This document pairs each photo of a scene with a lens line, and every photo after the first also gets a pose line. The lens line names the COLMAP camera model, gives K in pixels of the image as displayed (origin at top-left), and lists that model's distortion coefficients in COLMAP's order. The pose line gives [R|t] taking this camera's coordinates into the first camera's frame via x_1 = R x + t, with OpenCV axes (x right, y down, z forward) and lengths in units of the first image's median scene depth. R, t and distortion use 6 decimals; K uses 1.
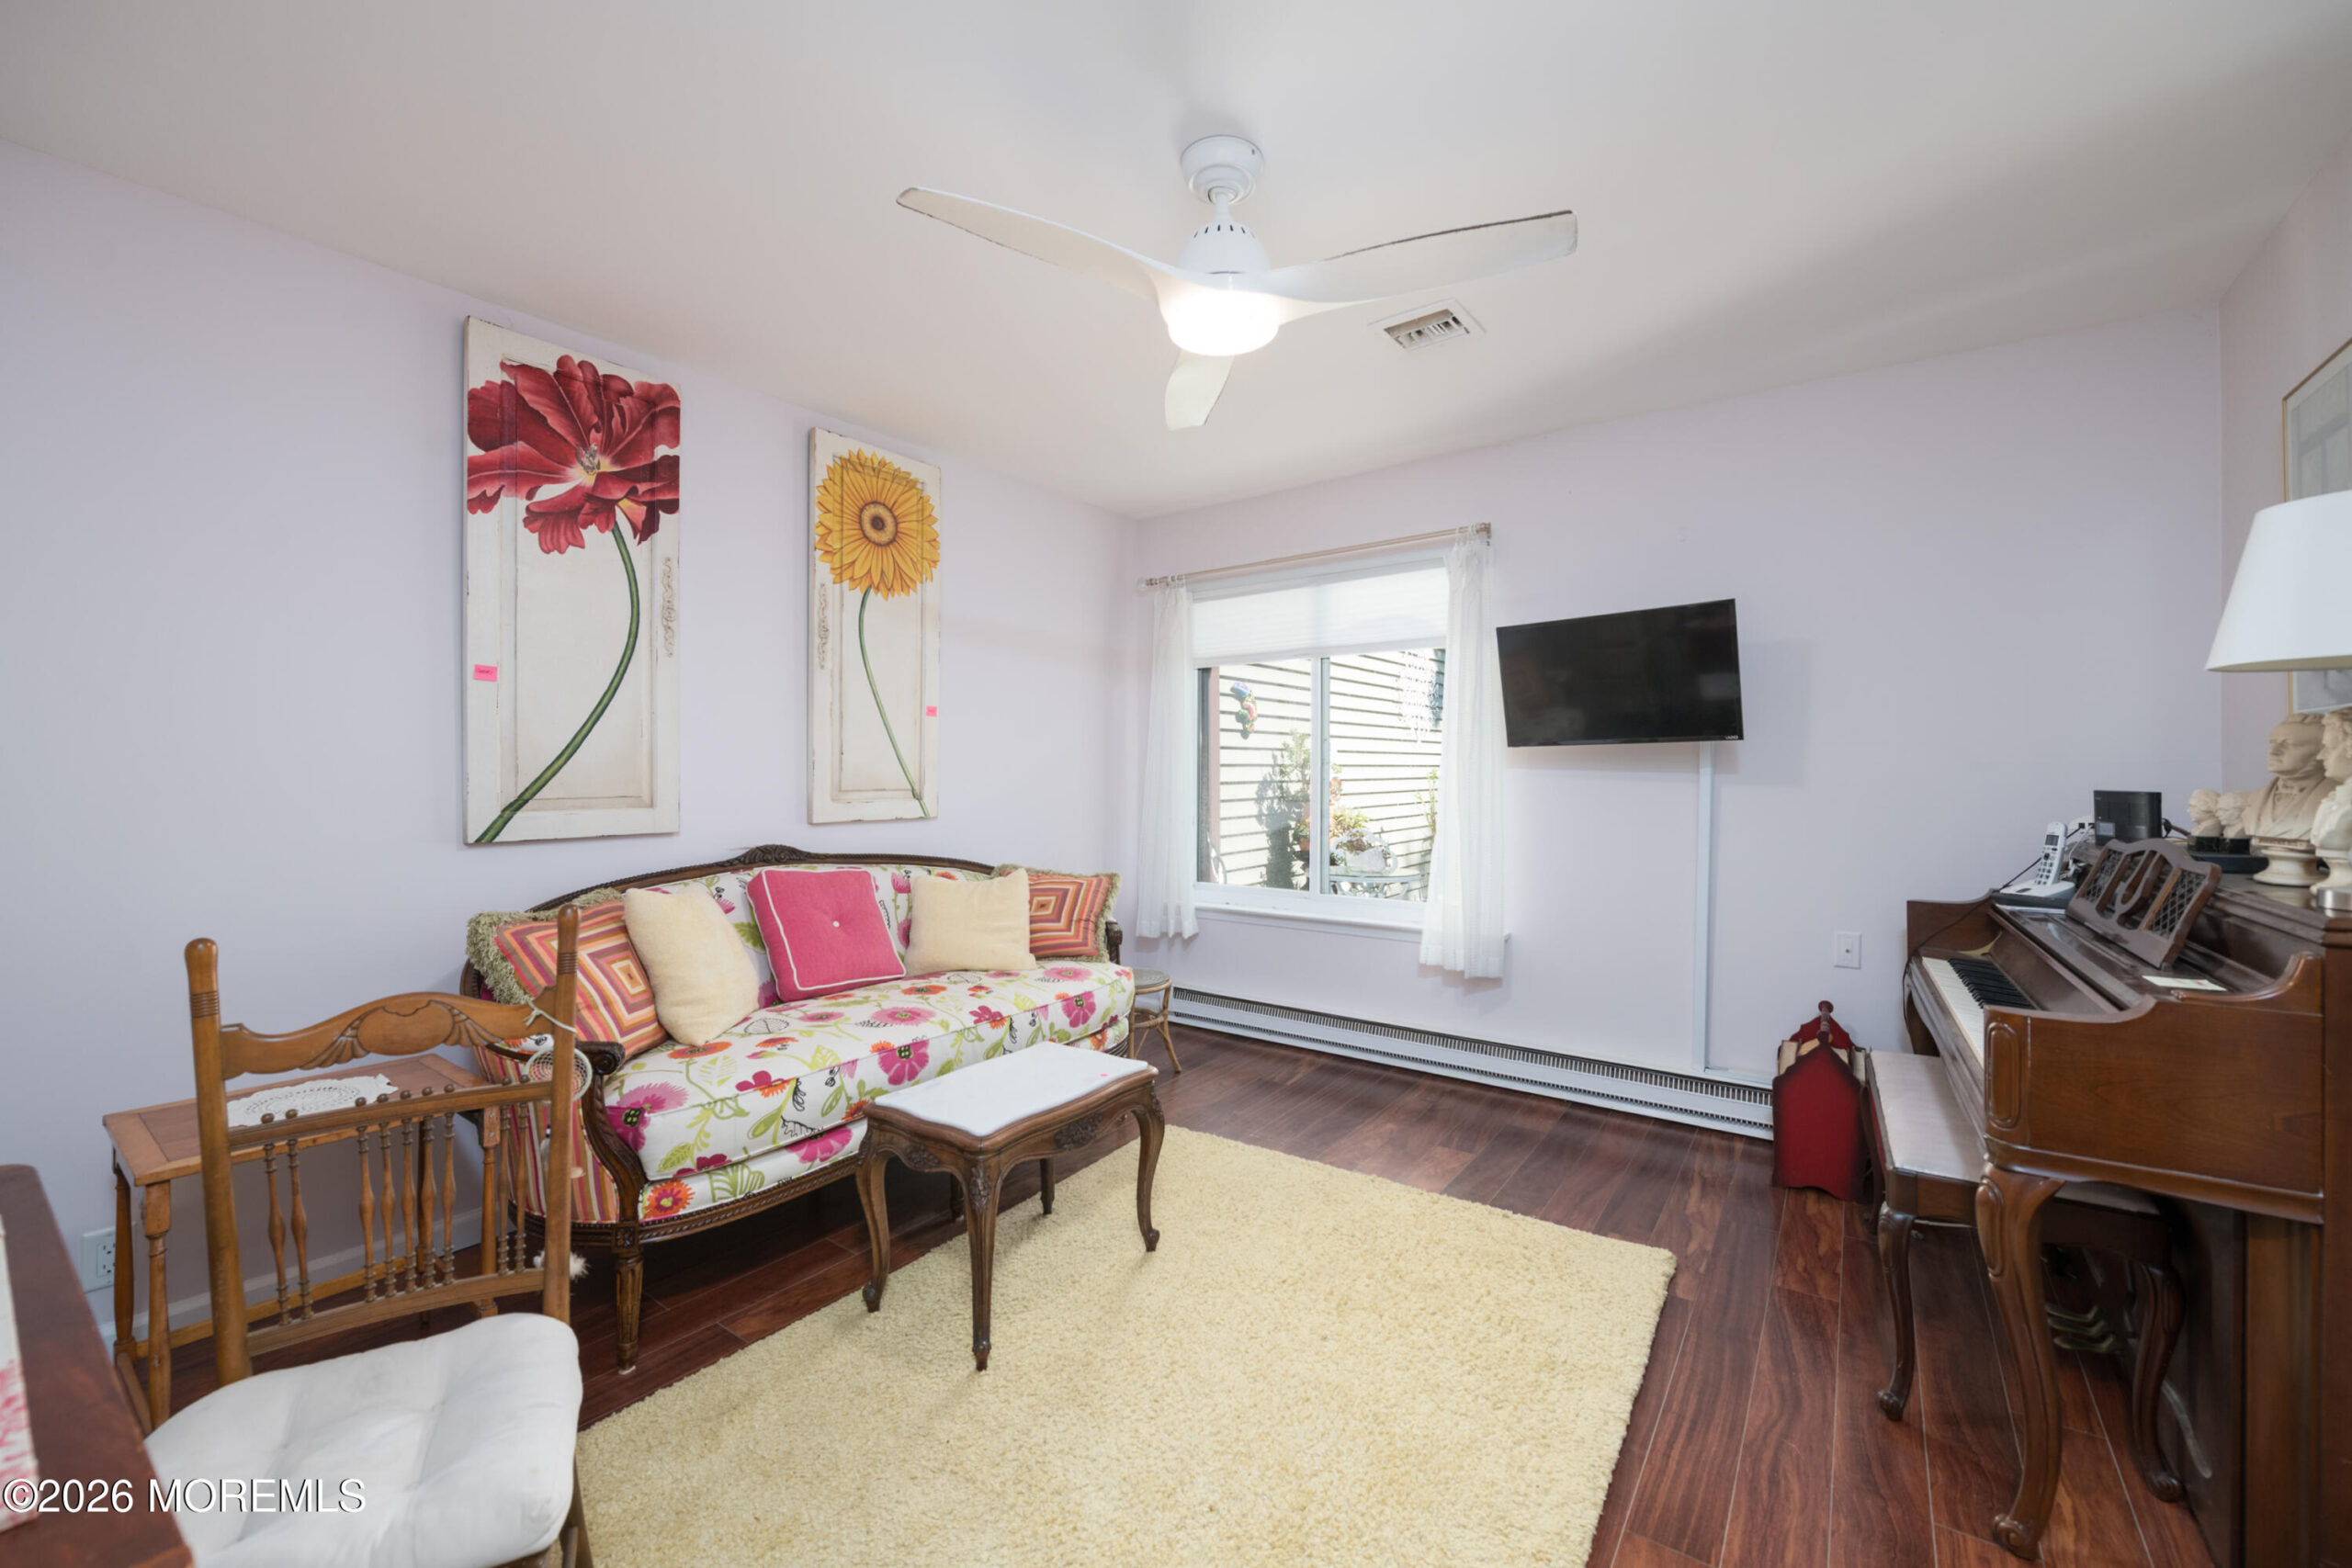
lens RADIAL K [[942.8, 0, 1194.8], [0, 942.8, 768.5], [0, 0, 1]] dist [0.000086, -0.002684]
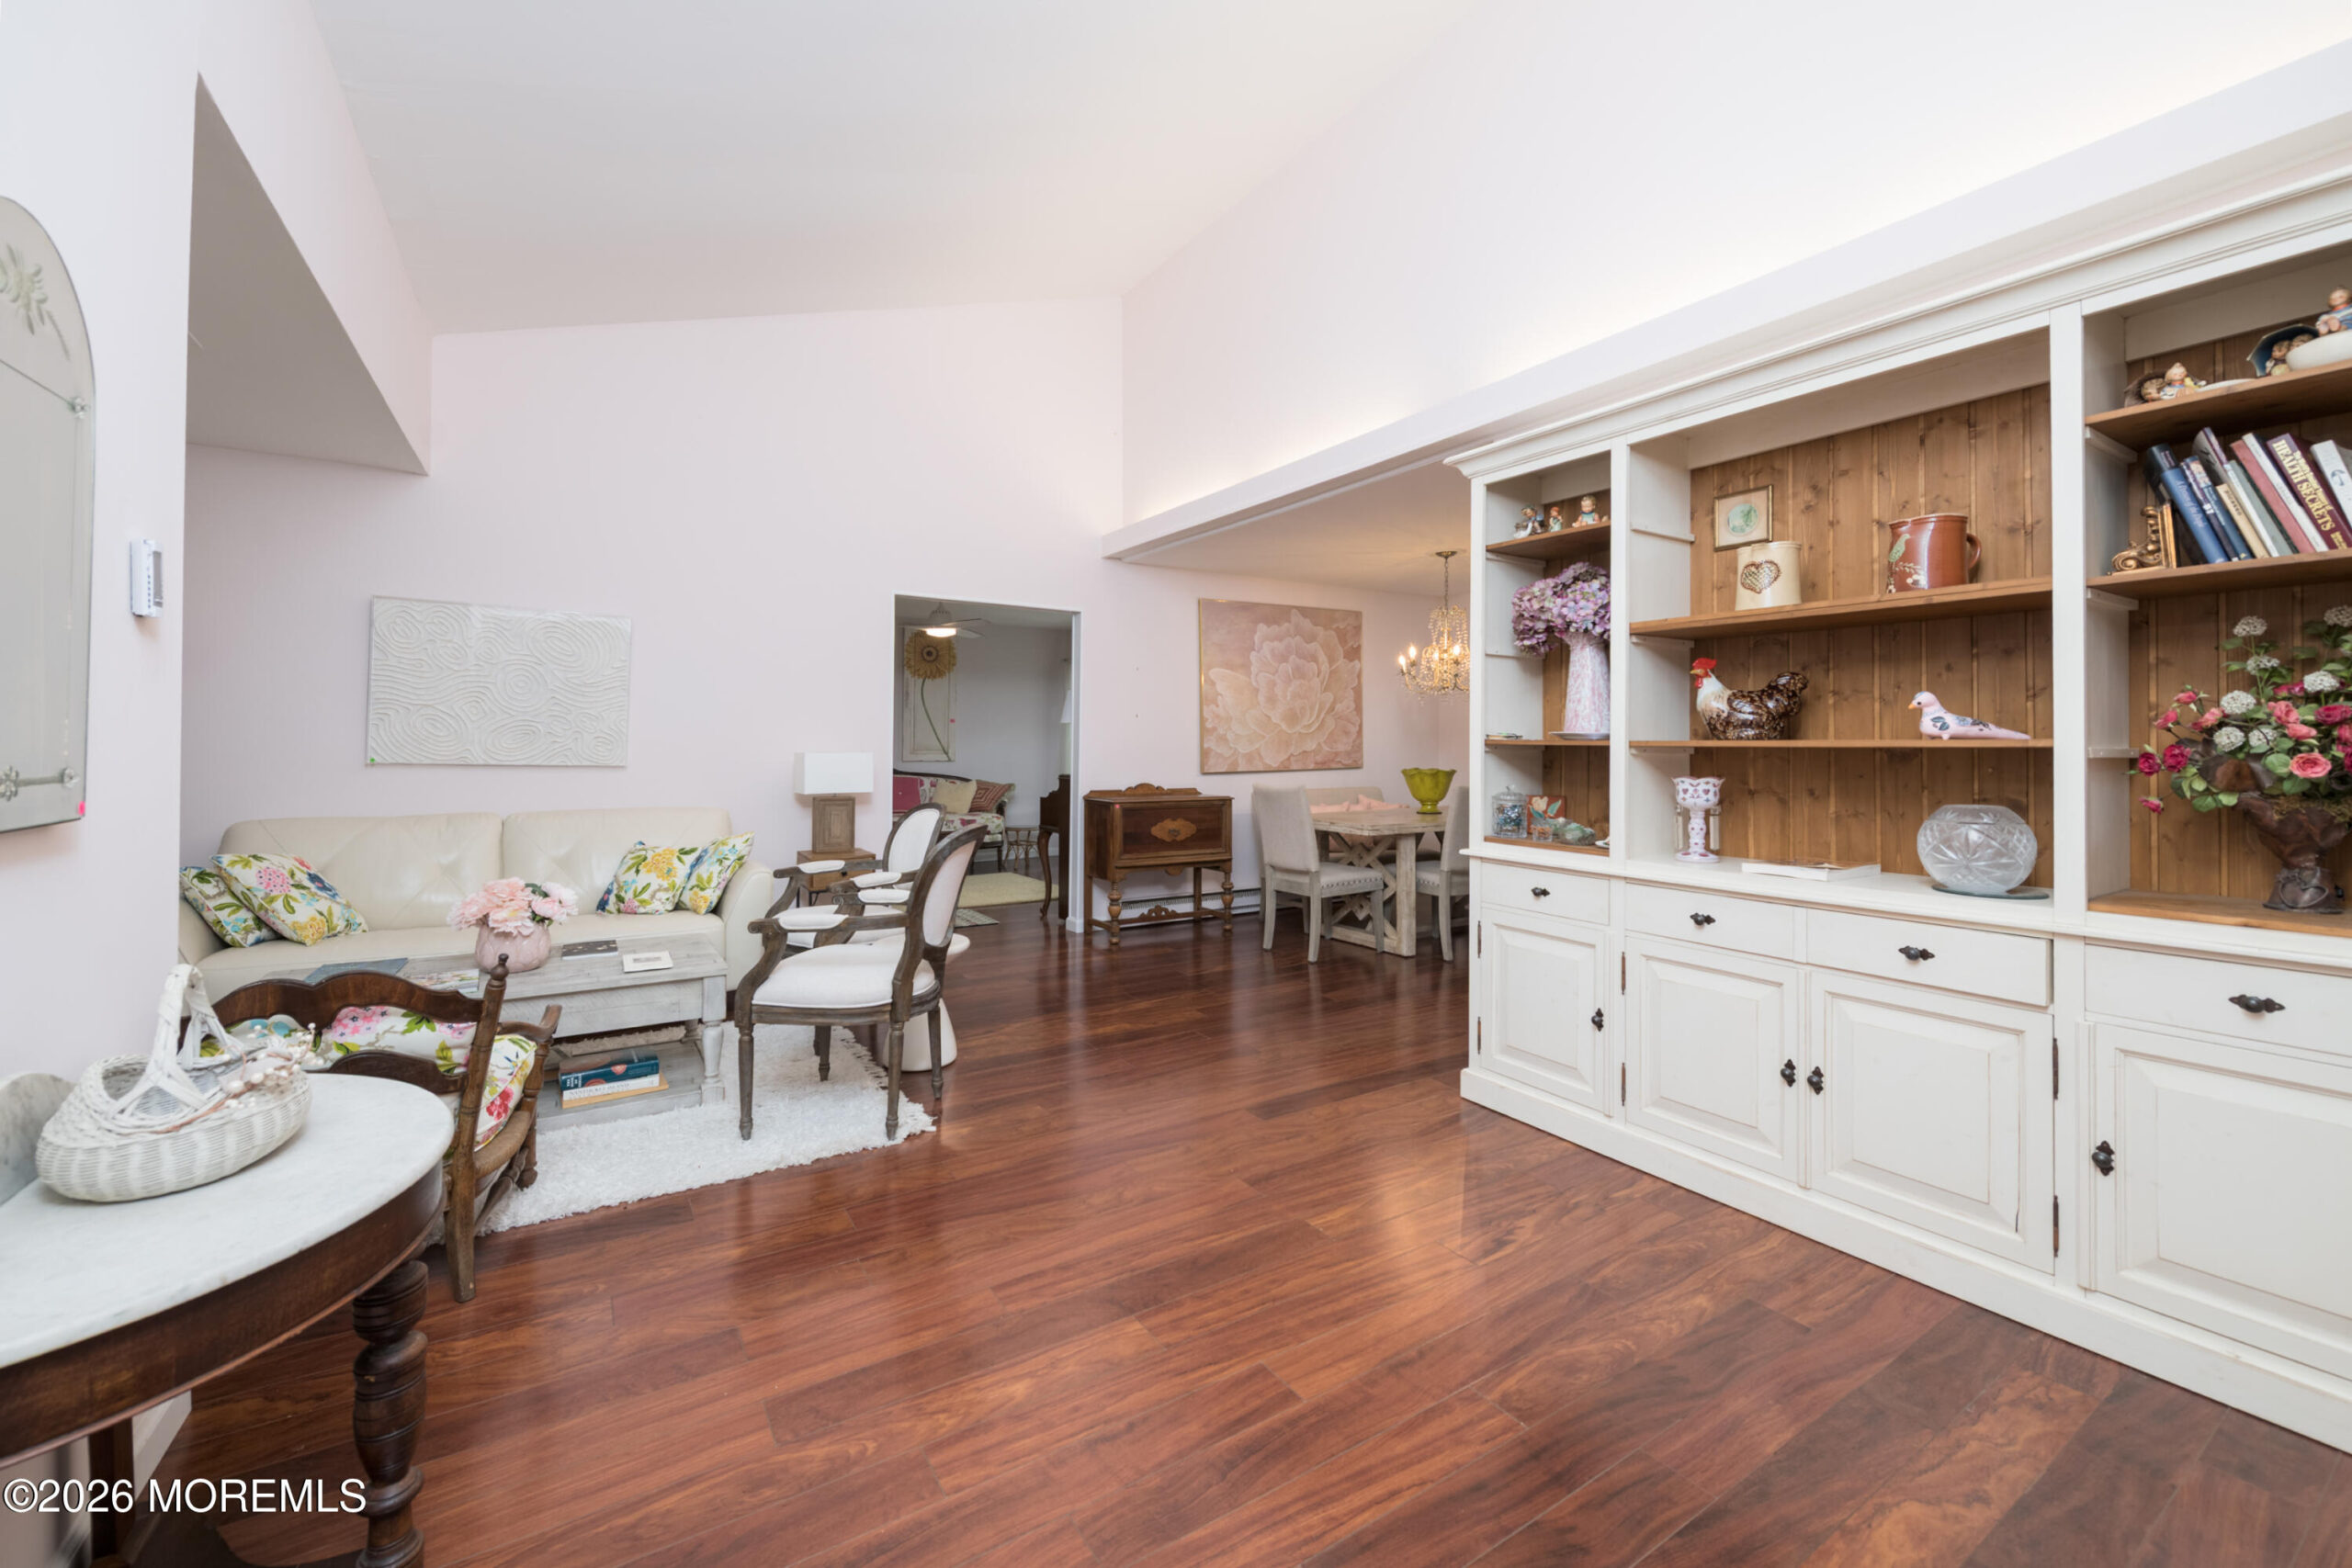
lens RADIAL K [[942.8, 0, 1164.7], [0, 942.8, 733.6], [0, 0, 1]] dist [0.000086, -0.002684]
pose [[0.929914, 0.003128, -0.367763, 1.577004], [-0.007002, 0.999933, -0.009198, -0.006012], [0.367709, 0.011128, 0.929874, -1.568054]]
